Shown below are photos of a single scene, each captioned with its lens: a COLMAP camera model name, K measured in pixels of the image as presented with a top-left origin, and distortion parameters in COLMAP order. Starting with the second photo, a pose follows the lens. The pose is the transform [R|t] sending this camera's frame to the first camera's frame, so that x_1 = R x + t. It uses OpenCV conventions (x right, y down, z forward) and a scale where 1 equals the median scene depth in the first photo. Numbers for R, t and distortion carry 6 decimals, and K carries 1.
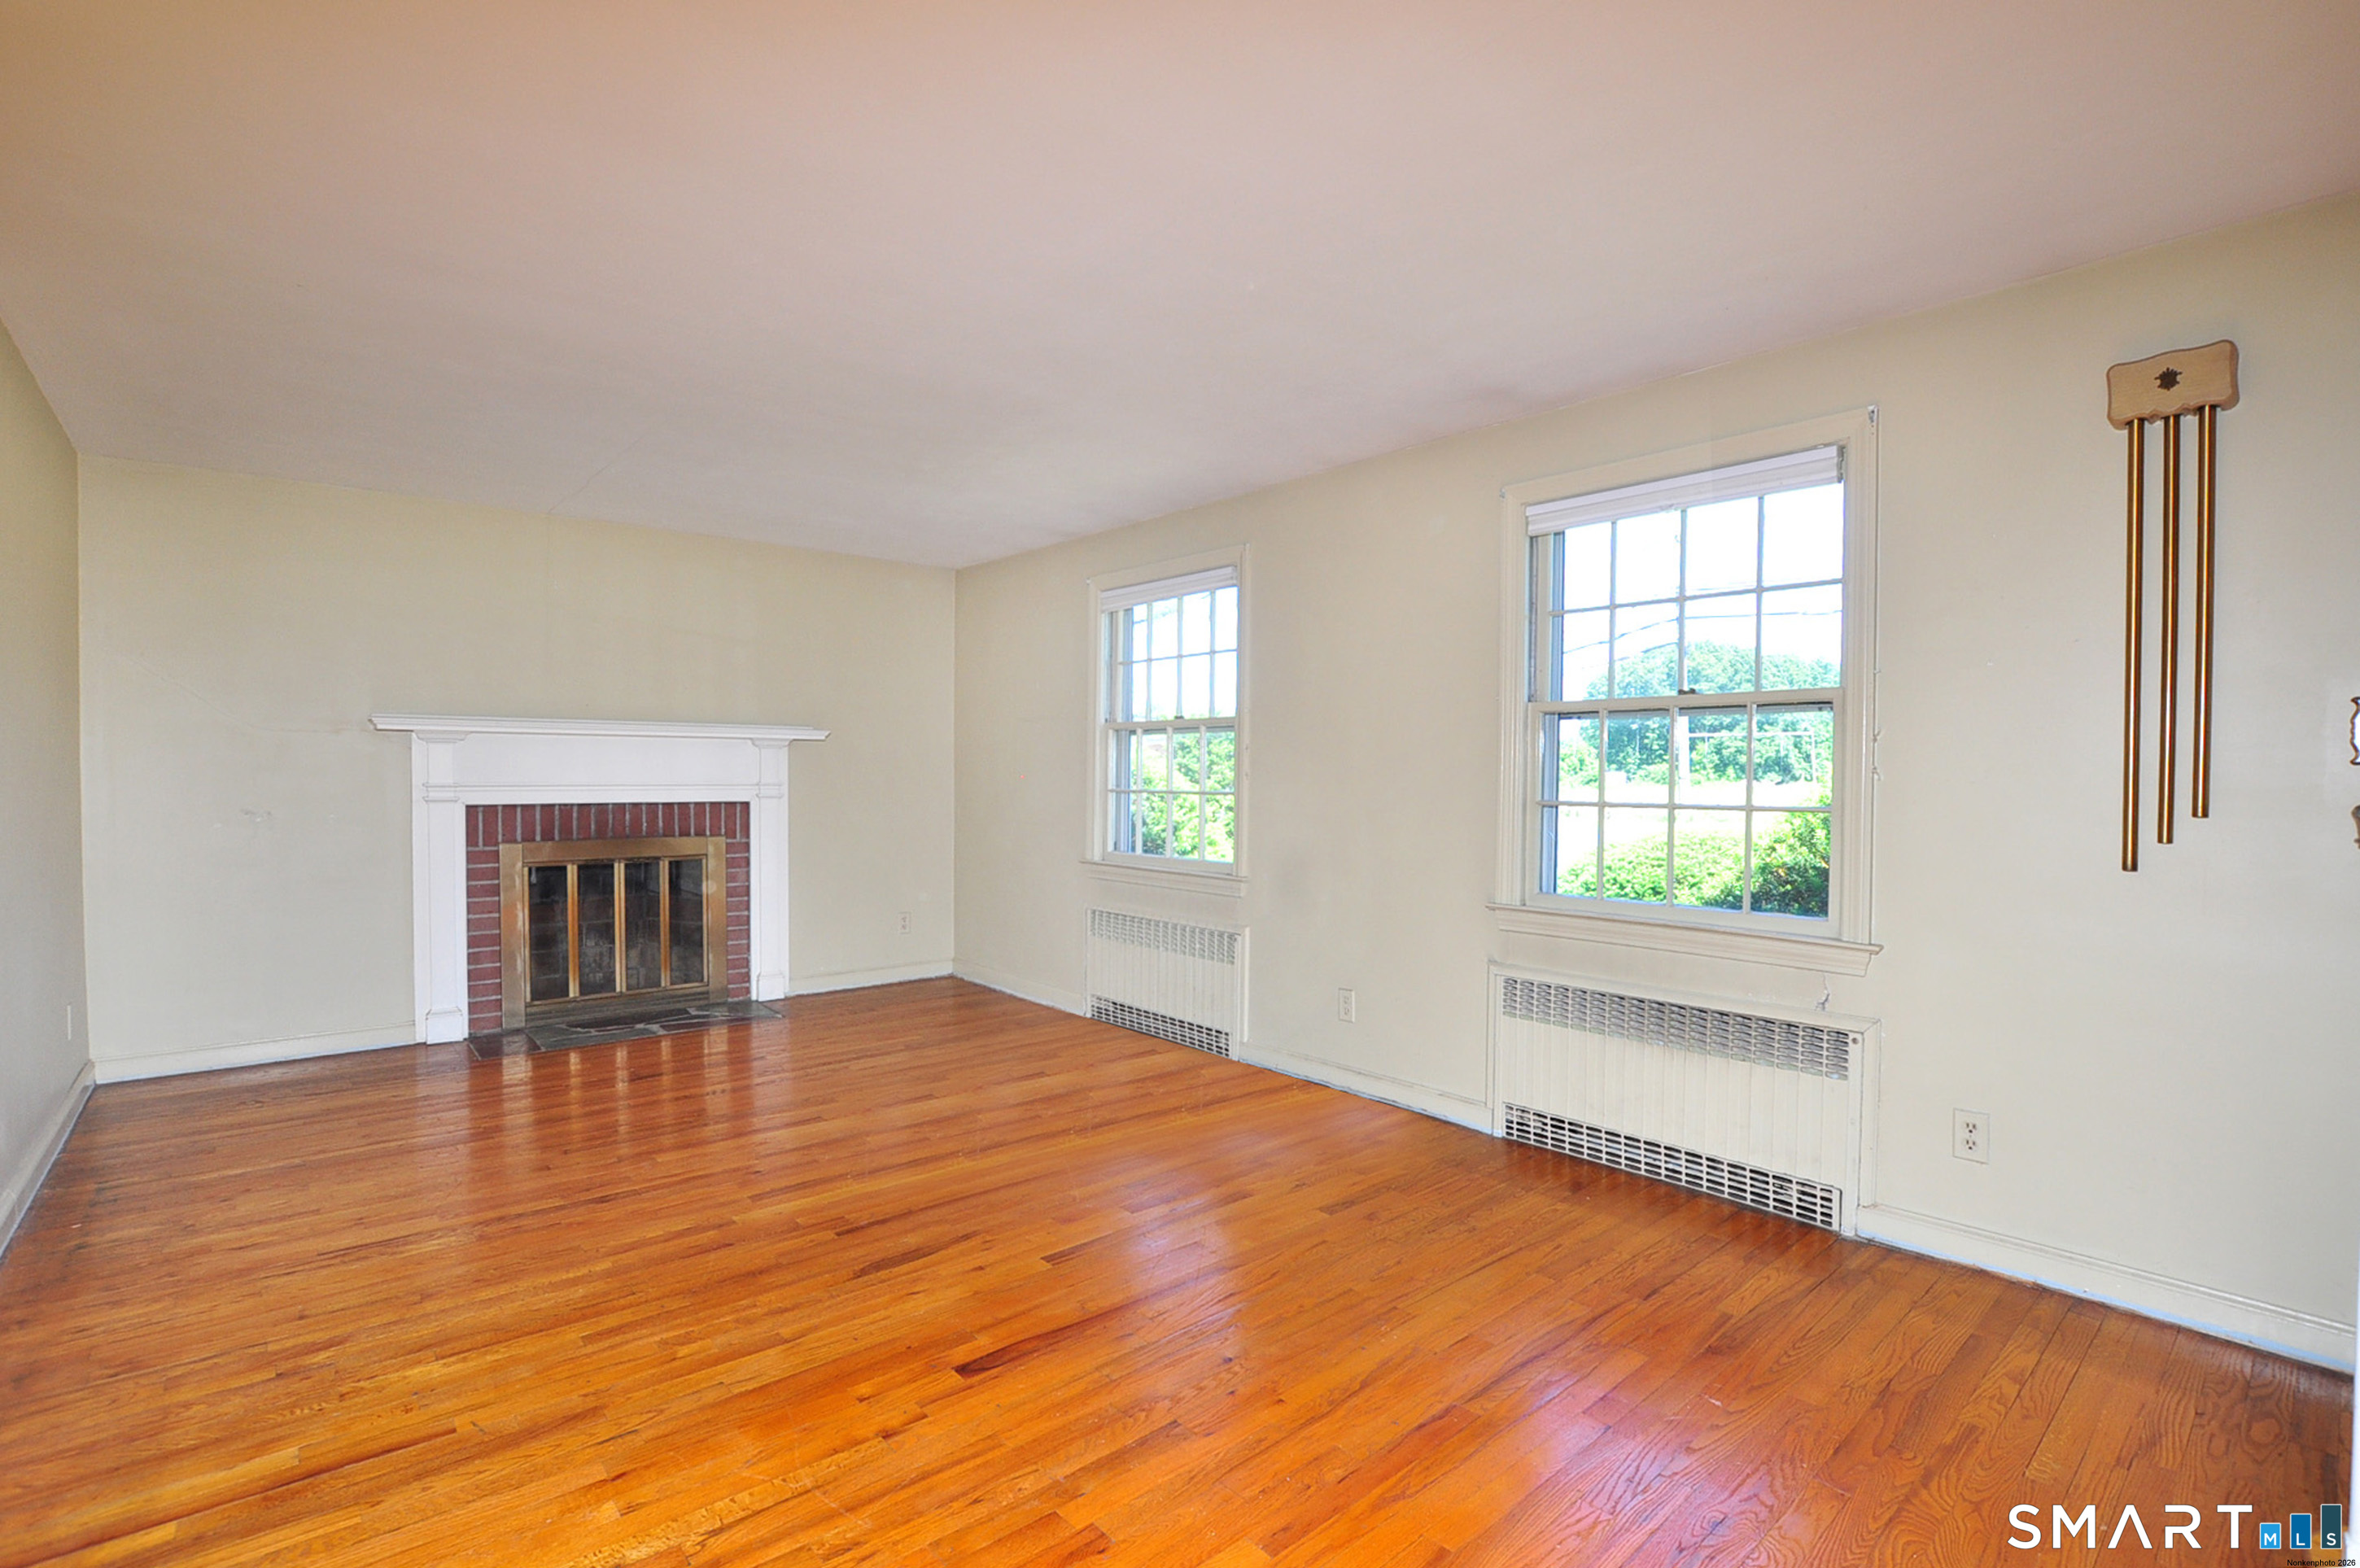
lens RADIAL K [[1058.5, 0, 1181.5], [0, 1058.5, 782.3], [0, 0, 1]] dist [-0.020302, 0.000222]
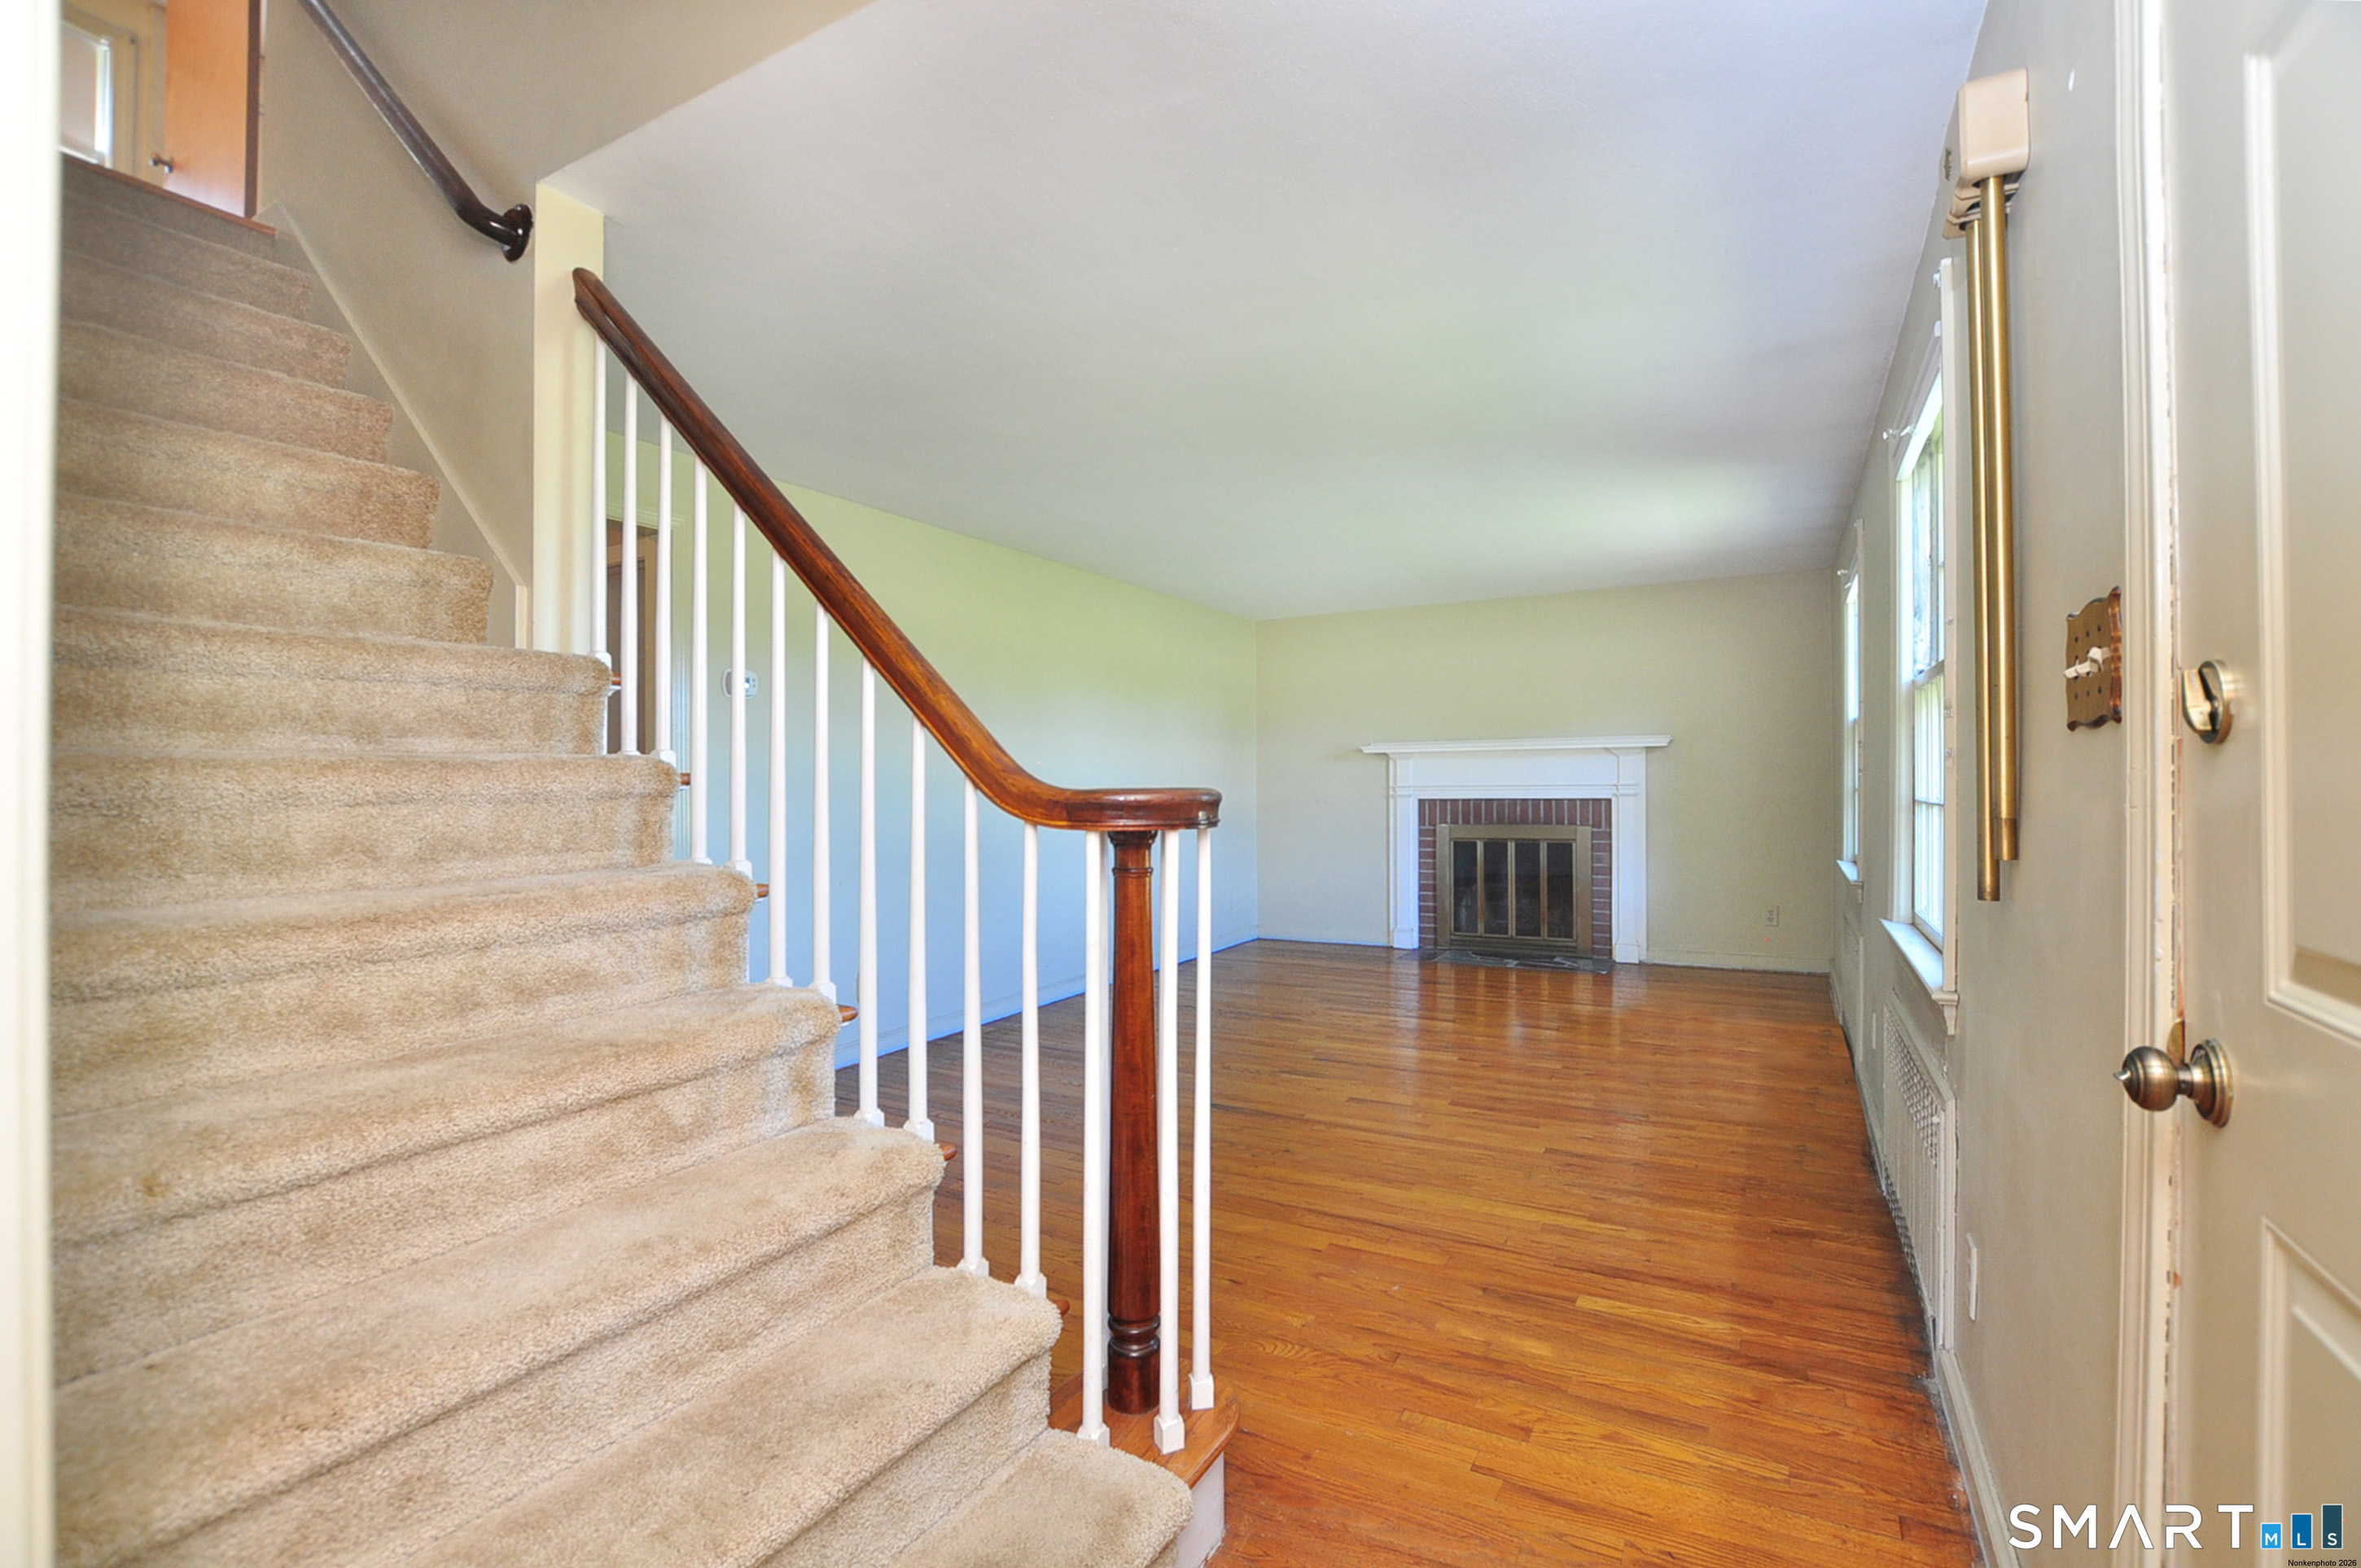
lens RADIAL K [[1059.0, 0, 1198.4], [0, 1059.0, 788.7], [0, 0, 1]] dist [-0.020302, 0.000222]
pose [[0.331856, -0.005197, -0.943316, 0.656781], [0.008046, 0.999964, -0.002678, 0.007297], [0.943296, -0.006701, 0.331886, 0.157727]]
